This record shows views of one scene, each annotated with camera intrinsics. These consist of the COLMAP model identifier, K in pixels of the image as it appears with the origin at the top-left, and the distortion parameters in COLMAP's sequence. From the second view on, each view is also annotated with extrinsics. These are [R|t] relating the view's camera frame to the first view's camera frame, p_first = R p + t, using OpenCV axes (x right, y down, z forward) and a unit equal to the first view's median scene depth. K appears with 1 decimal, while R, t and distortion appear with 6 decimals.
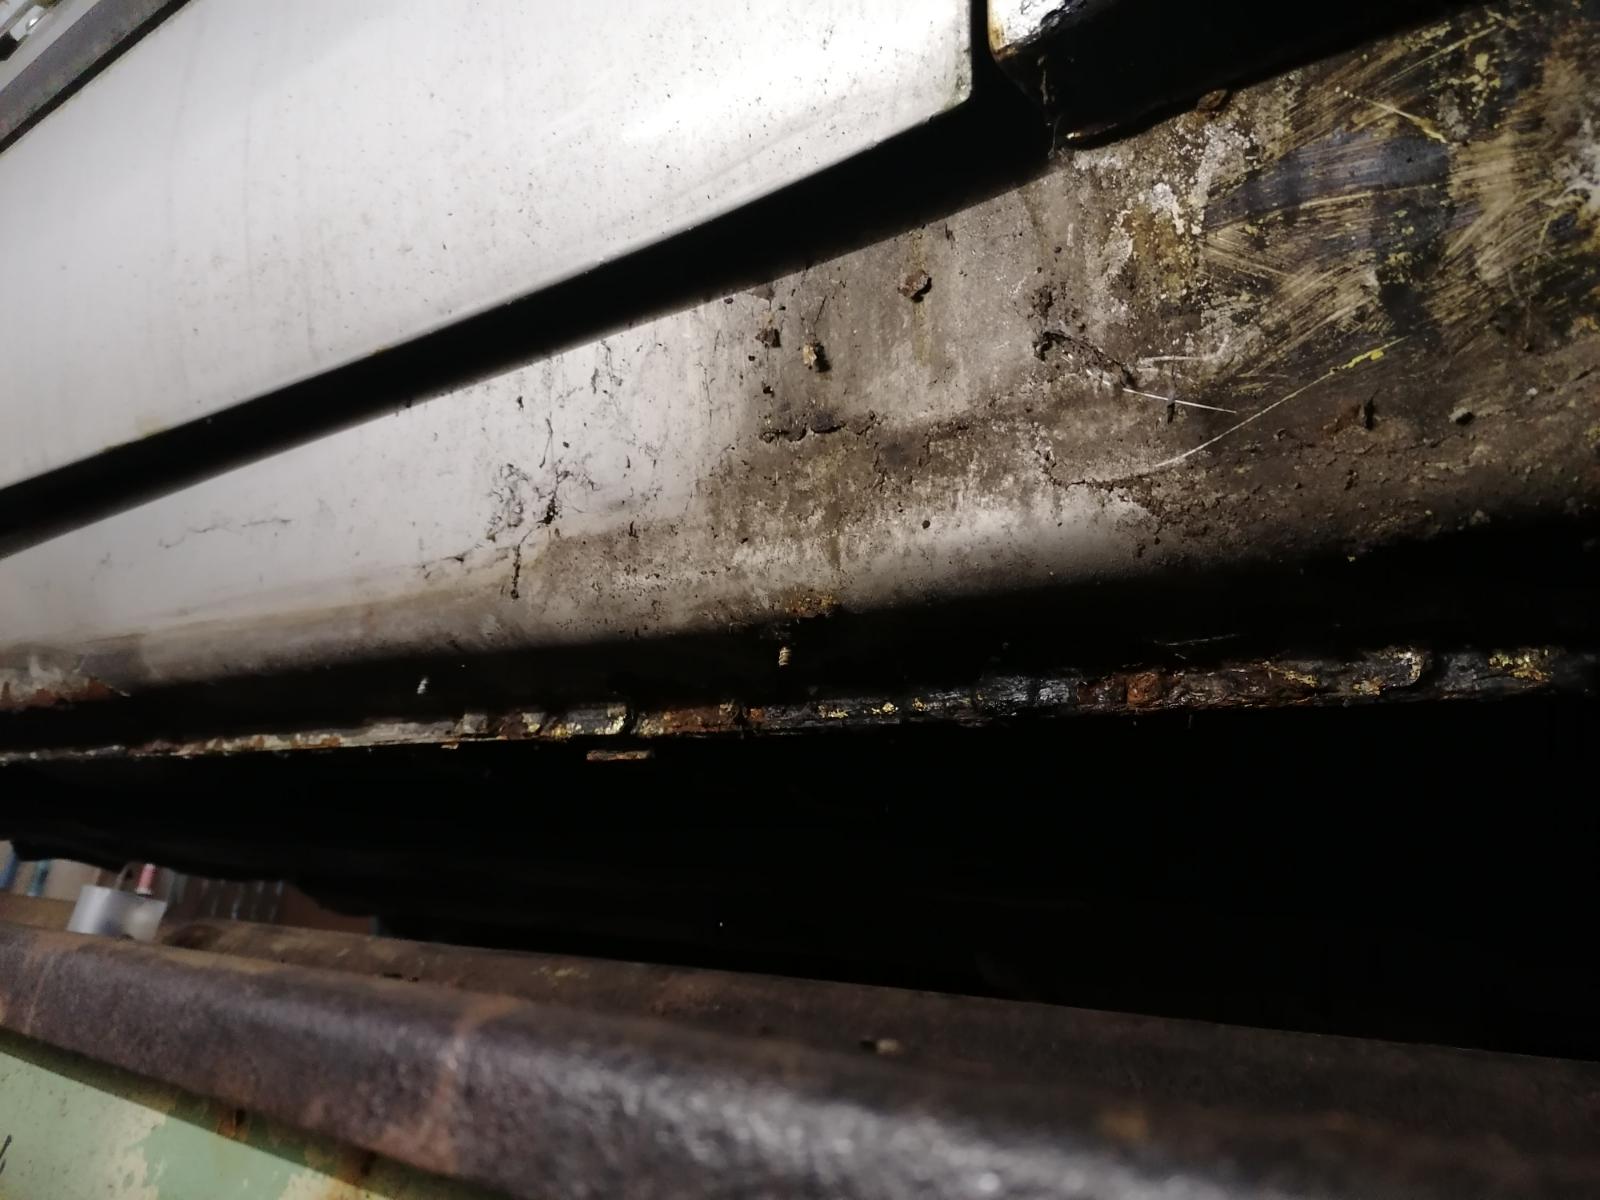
lens RADIAL K [[1248.3, 0, 786.9], [0, 1248.3, 611.6], [0, 0, 1]] dist [0.052195, -0.074072]
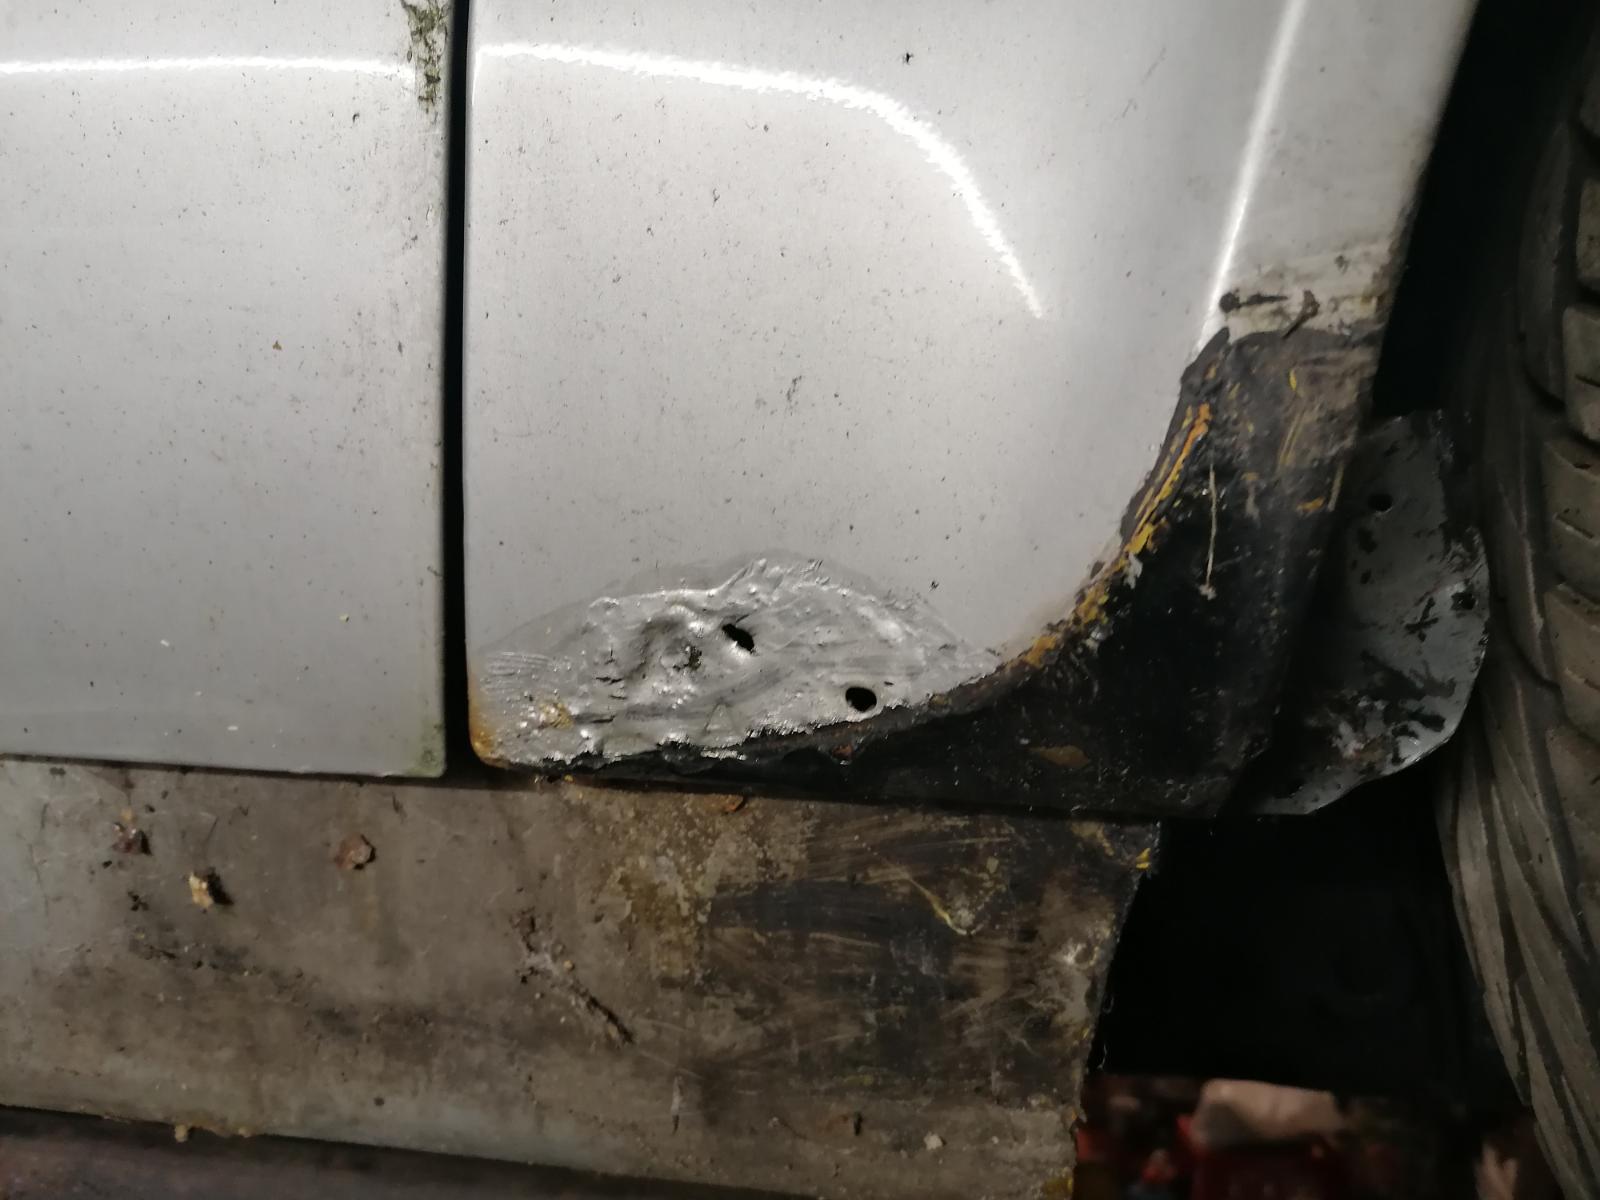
lens RADIAL K [[1248.3, 0, 801.6], [0, 1248.3, 591.7], [0, 0, 1]] dist [0.052195, -0.074072]
pose [[0.851761, -0.108587, 0.512554, -0.056354], [-0.073053, 0.944117, 0.321414, -0.822393], [-0.518813, -0.311212, 0.796229, 0.303609]]
